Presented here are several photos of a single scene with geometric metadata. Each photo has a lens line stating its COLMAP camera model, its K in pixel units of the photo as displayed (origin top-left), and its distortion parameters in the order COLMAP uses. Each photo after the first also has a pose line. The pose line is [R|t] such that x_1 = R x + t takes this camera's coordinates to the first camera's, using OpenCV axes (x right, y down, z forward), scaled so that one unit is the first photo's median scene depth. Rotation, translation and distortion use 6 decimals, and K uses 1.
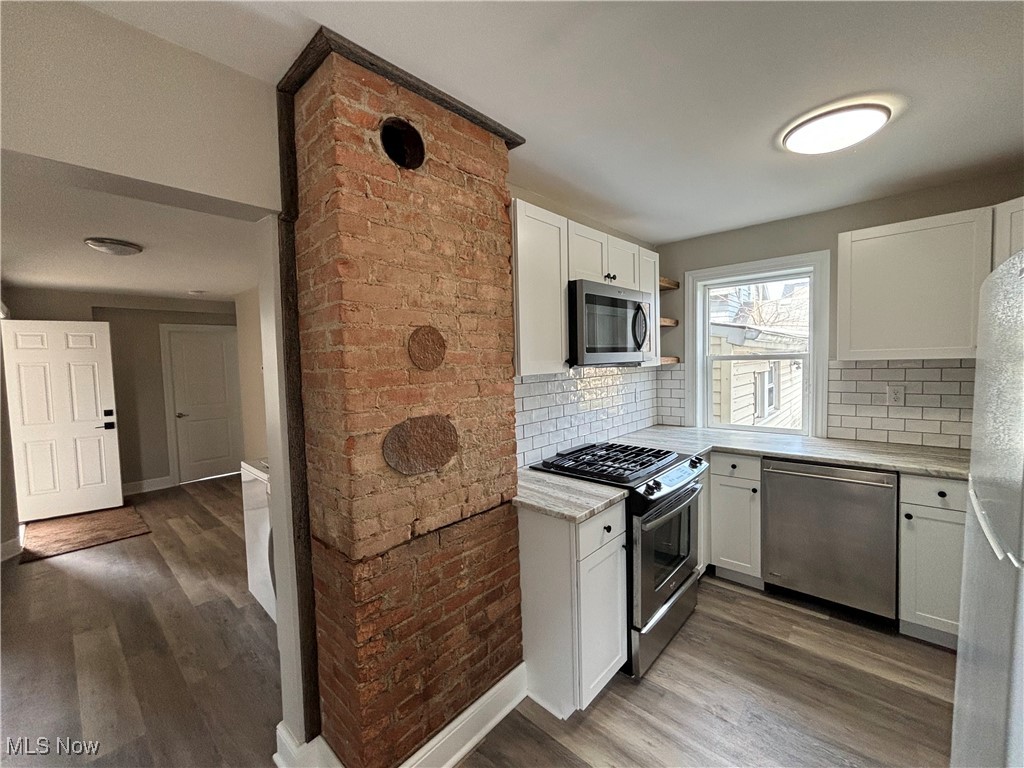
lens RADIAL K [[420.4, 0, 512.0], [0, 420.4, 384.0], [0, 0, 1]] dist [-0.011148, 0.007368]
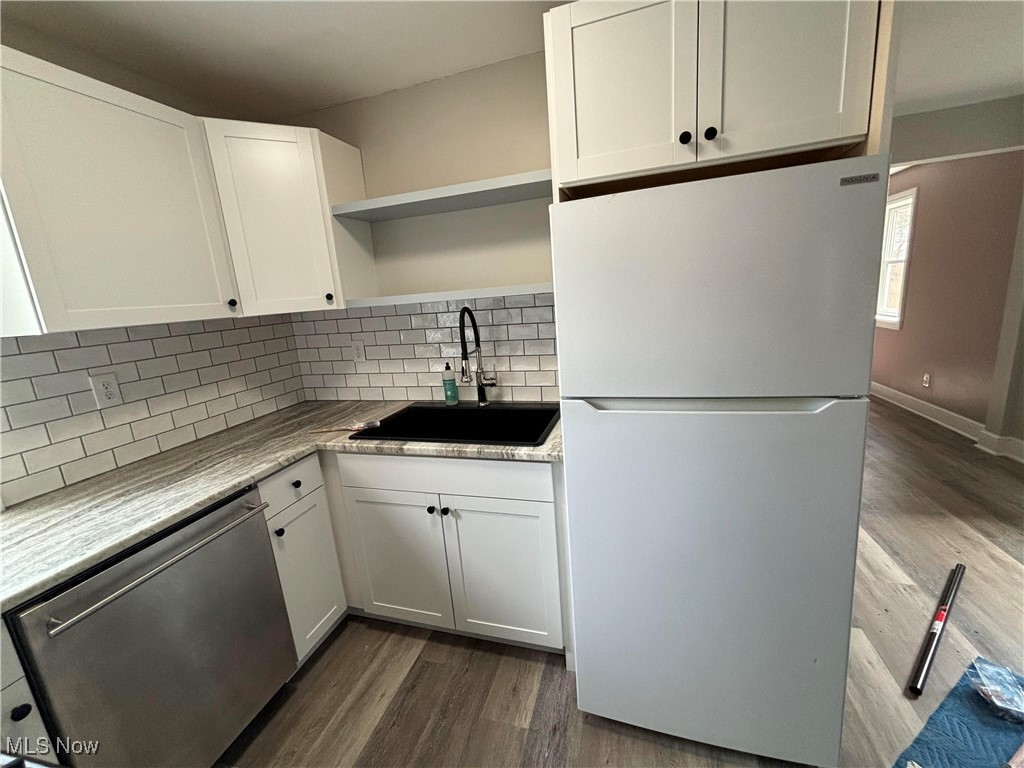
lens RADIAL K [[420.4, 0, 512.0], [0, 420.4, 384.0], [0, 0, 1]] dist [-0.011148, 0.007368]
pose [[-0.422246, -0.129924, 0.897122, 0.134371], [0.146054, 0.966993, 0.208786, -0.022917], [-0.894638, 0.219188, -0.389333, 0.741031]]
